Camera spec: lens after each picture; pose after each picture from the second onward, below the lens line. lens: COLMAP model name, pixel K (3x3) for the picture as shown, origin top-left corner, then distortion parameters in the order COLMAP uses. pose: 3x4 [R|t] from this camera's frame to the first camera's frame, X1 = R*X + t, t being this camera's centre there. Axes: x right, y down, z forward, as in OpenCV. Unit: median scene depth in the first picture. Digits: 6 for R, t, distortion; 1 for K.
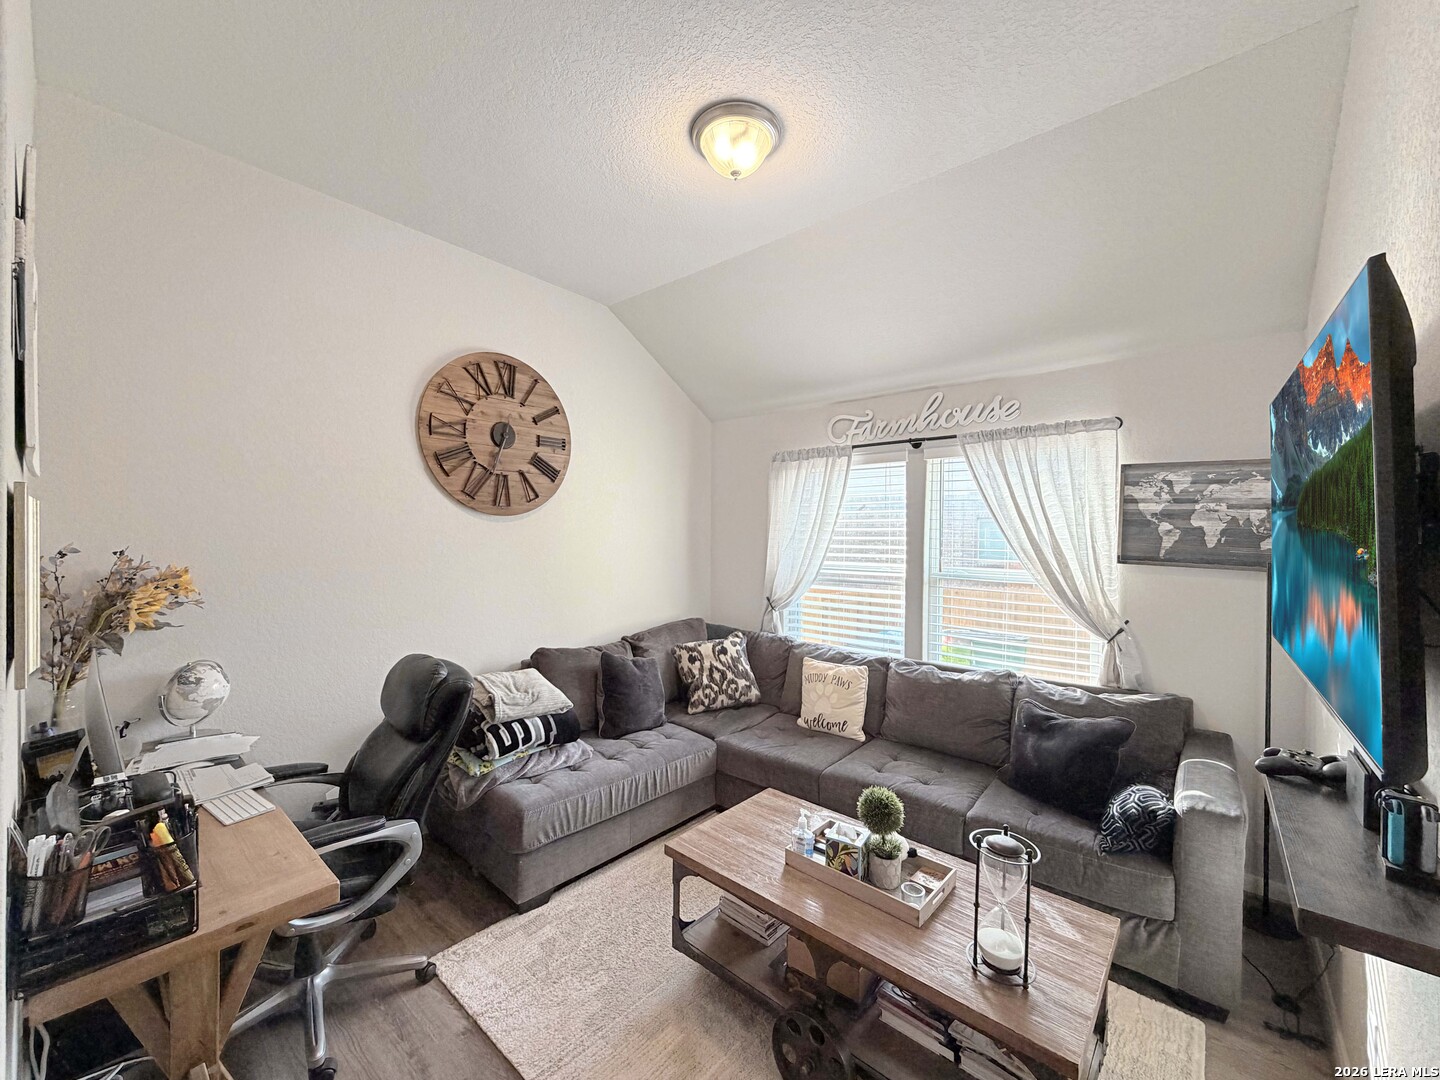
lens RADIAL K [[574.4, 0, 714.3], [0, 574.4, 538.1], [0, 0, 1]] dist [-0.000269, -0.000349]
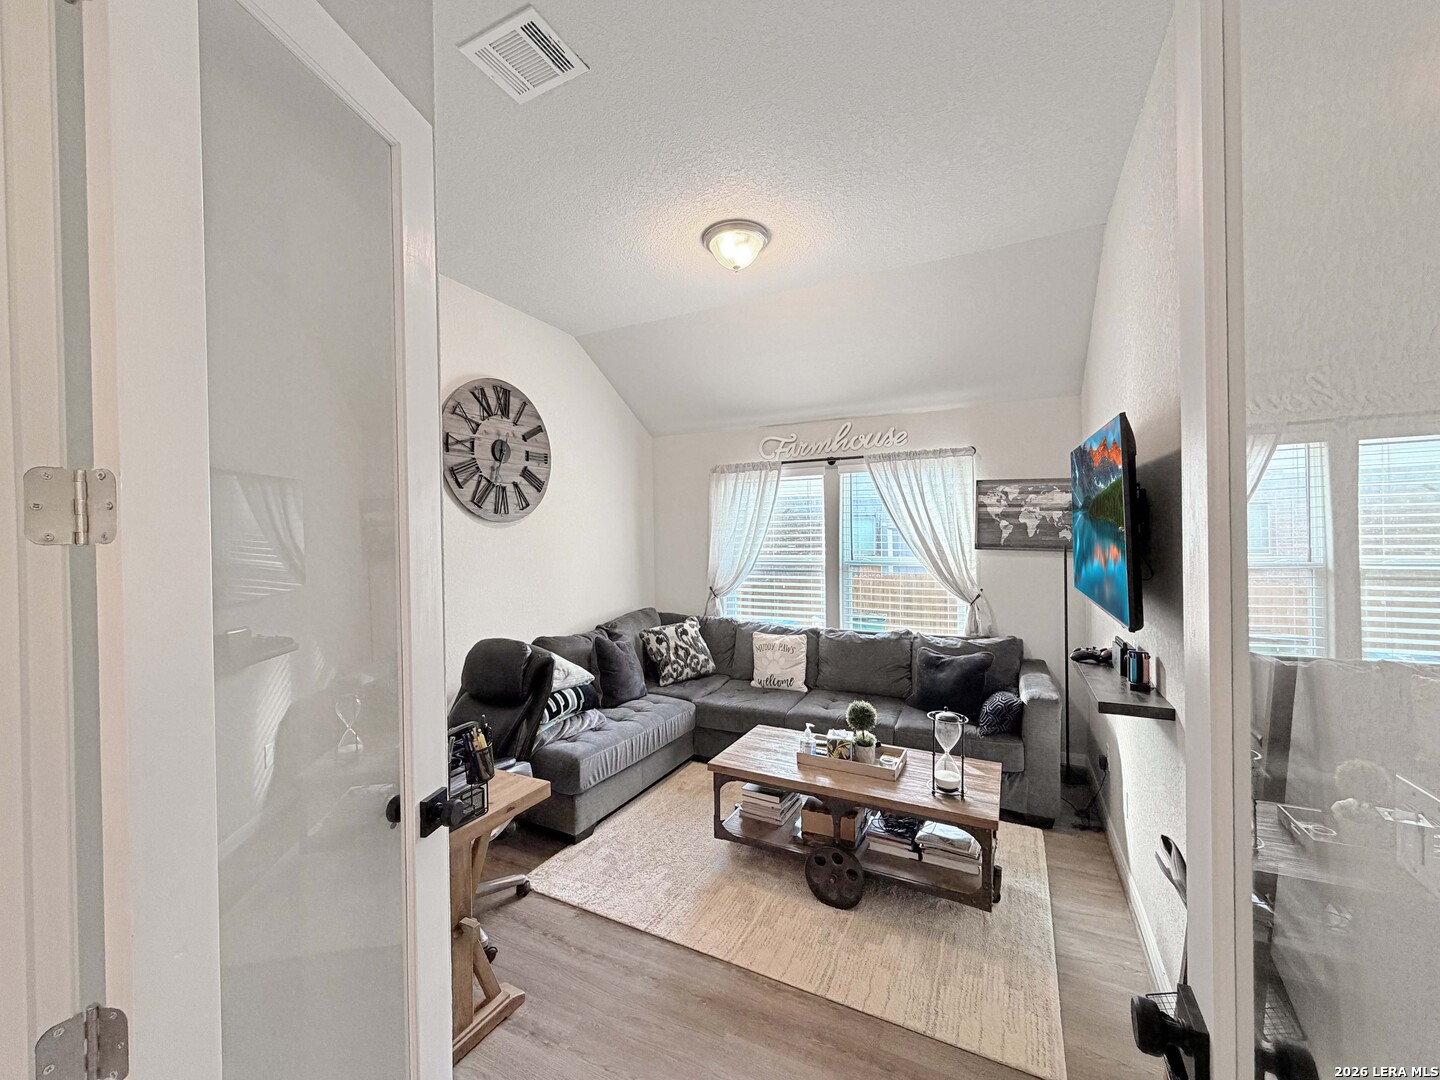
lens RADIAL K [[574.4, 0, 714.3], [0, 574.4, 538.1], [0, 0, 1]] dist [-0.000269, -0.000349]
pose [[0.969506, -0.022210, 0.244061, -0.250194], [0.022099, 0.999751, 0.003191, -0.002391], [-0.244071, 0.002300, 0.969755, -0.207671]]
